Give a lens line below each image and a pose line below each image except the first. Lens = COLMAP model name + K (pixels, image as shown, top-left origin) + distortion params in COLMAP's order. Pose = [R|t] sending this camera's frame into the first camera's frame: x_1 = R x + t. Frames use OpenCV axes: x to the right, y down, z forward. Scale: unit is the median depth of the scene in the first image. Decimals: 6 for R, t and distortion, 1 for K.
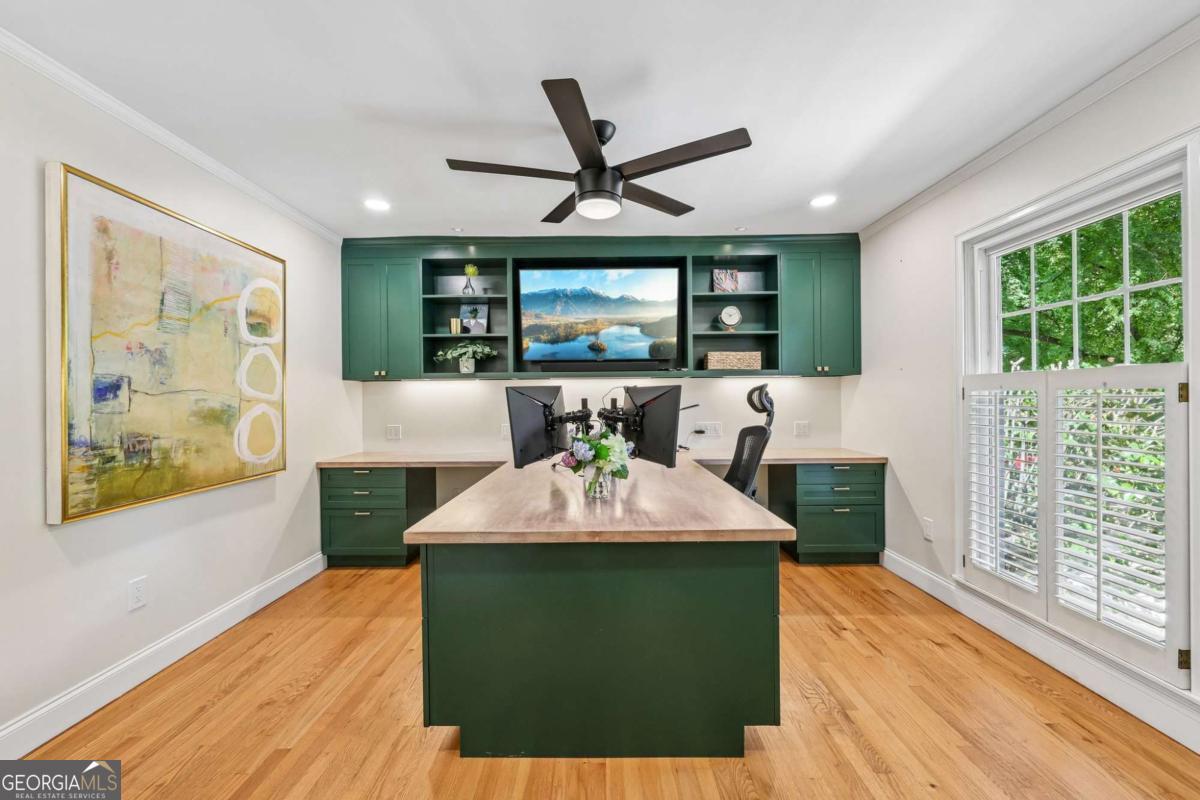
lens RADIAL K [[478.3, 0, 598.7], [0, 478.3, 398.9], [0, 0, 1]] dist [-0.003529, 0.000053]
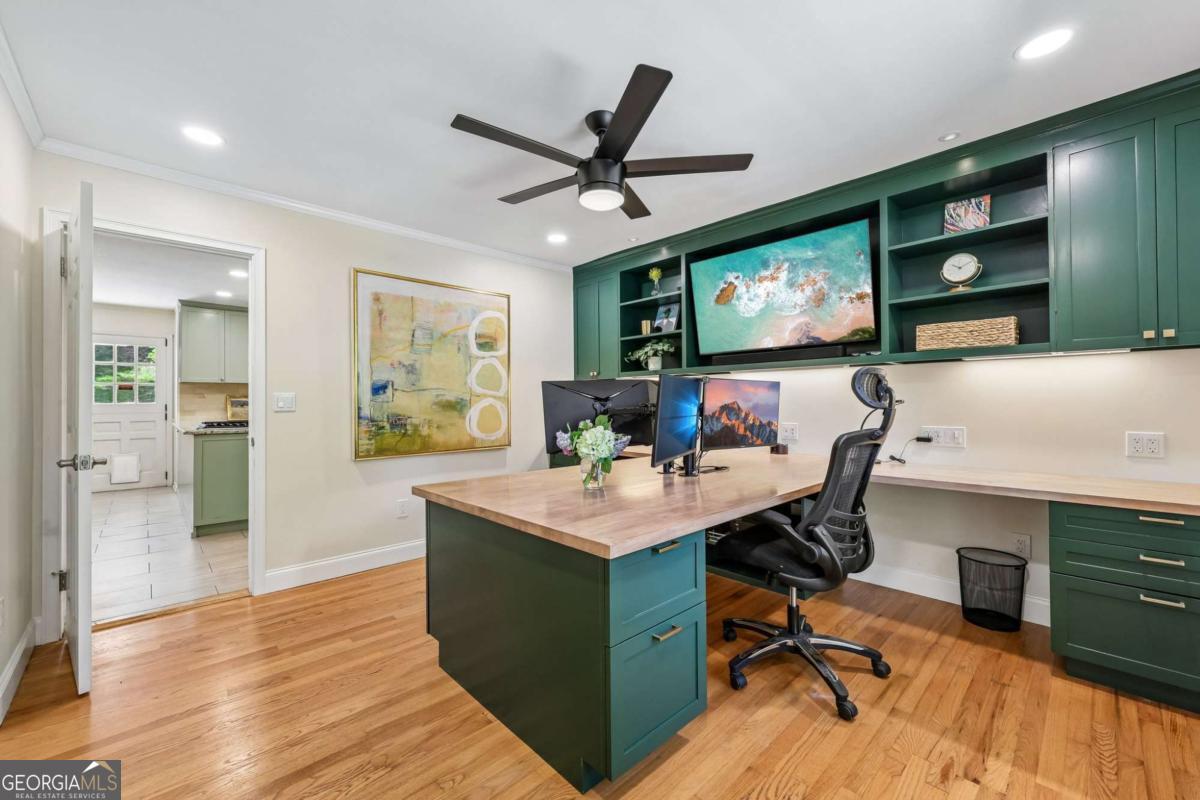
lens RADIAL K [[478.3, 0, 598.7], [0, 478.3, 398.9], [0, 0, 1]] dist [-0.003529, 0.000053]
pose [[0.694283, -0.000071, -0.719703, 0.626994], [-0.000261, 1.000000, -0.000351, 0.014647], [0.719702, 0.000431, 0.694282, 0.267654]]
